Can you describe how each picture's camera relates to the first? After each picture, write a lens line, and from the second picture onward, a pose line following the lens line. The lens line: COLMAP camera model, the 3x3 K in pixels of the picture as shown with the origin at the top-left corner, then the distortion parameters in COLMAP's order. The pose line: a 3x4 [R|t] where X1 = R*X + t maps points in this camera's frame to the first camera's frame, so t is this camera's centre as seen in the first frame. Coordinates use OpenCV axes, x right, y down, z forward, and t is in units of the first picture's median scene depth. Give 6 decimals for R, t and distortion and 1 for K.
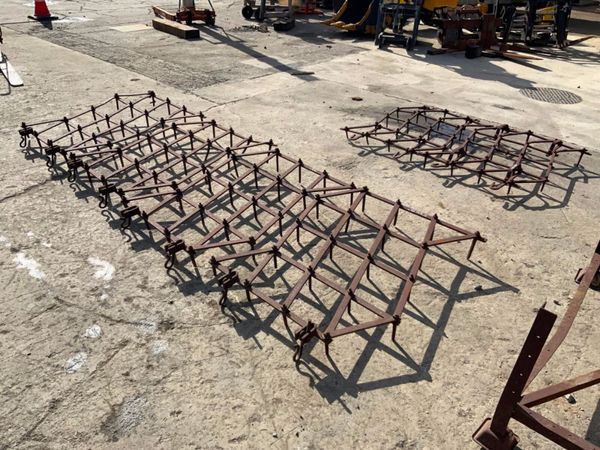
lens RADIAL K [[494.5, 0, 298.9], [0, 494.5, 224.8], [0, 0, 1]] dist [0.073482, -0.146038]
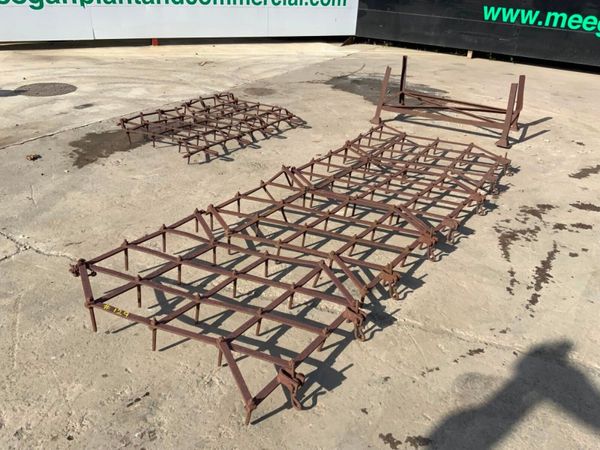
lens RADIAL K [[494.5, 0, 301.4], [0, 494.5, 227.2], [0, 0, 1]] dist [0.073482, -0.146038]
pose [[-0.196146, -0.505344, 0.840330, -1.233435], [0.443394, 0.718653, 0.535667, -0.773946], [-0.874602, 0.477666, 0.083106, 1.242637]]
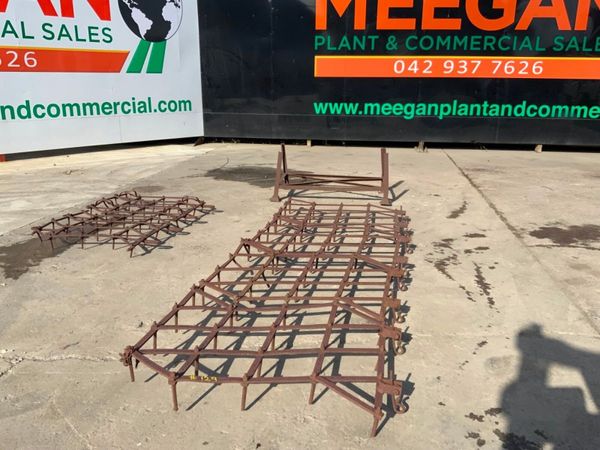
lens RADIAL K [[494.5, 0, 301.3], [0, 494.5, 224.9], [0, 0, 1]] dist [0.073482, -0.146038]
pose [[-0.550165, -0.273710, 0.788924, -1.230483], [0.393641, 0.748194, 0.534090, -0.918968], [-0.736454, 0.604391, -0.303887, 1.585125]]
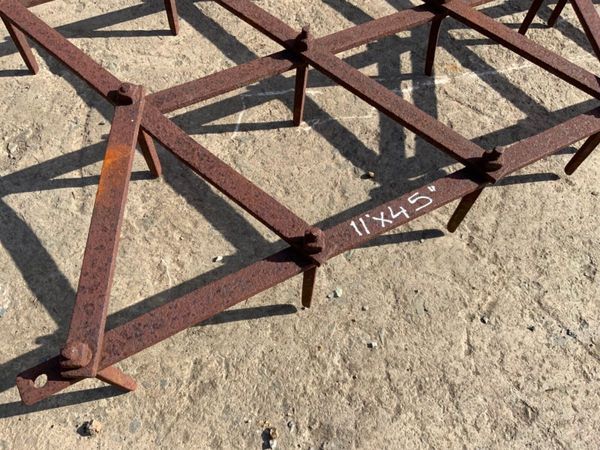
lens RADIAL K [[494.5, 0, 299.4], [0, 494.5, 224.7], [0, 0, 1]] dist [0.073482, -0.146038]
pose [[-0.305731, 0.801394, -0.514097, 0.371181], [-0.560511, 0.284979, 0.777570, -0.160245], [0.769647, 0.525884, 0.362063, 0.941382]]
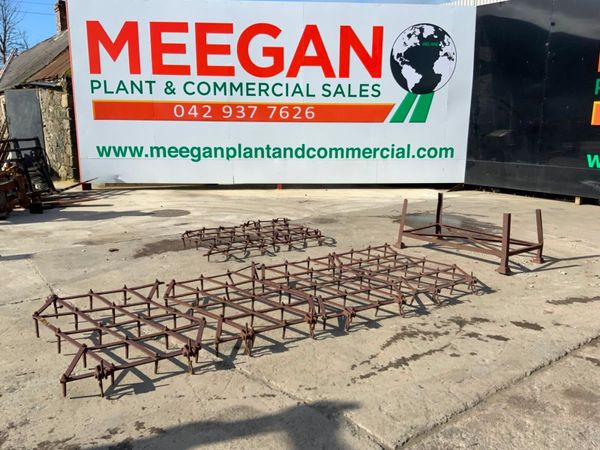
lens RADIAL K [[494.5, 0, 300.6], [0, 494.5, 222.8], [0, 0, 1]] dist [0.073482, -0.146038]
pose [[0.185156, -0.228281, 0.955827, -1.556326], [0.492748, 0.863104, 0.110684, -0.436401], [-0.850245, 0.450488, 0.272293, 0.683465]]
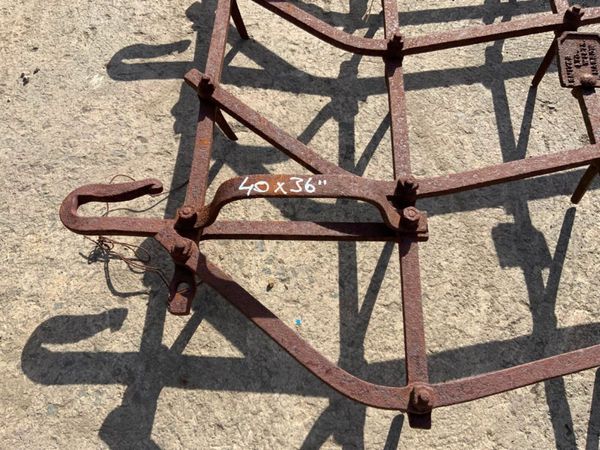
lens RADIAL K [[494.5, 0, 301.3], [0, 494.5, 225.6], [0, 0, 1]] dist [0.073482, -0.146038]
pose [[0.678952, 0.647531, -0.346017, 0.612065], [-0.379607, 0.713027, 0.589484, -0.241331], [0.628428, -0.268880, 0.729919, 1.120213]]
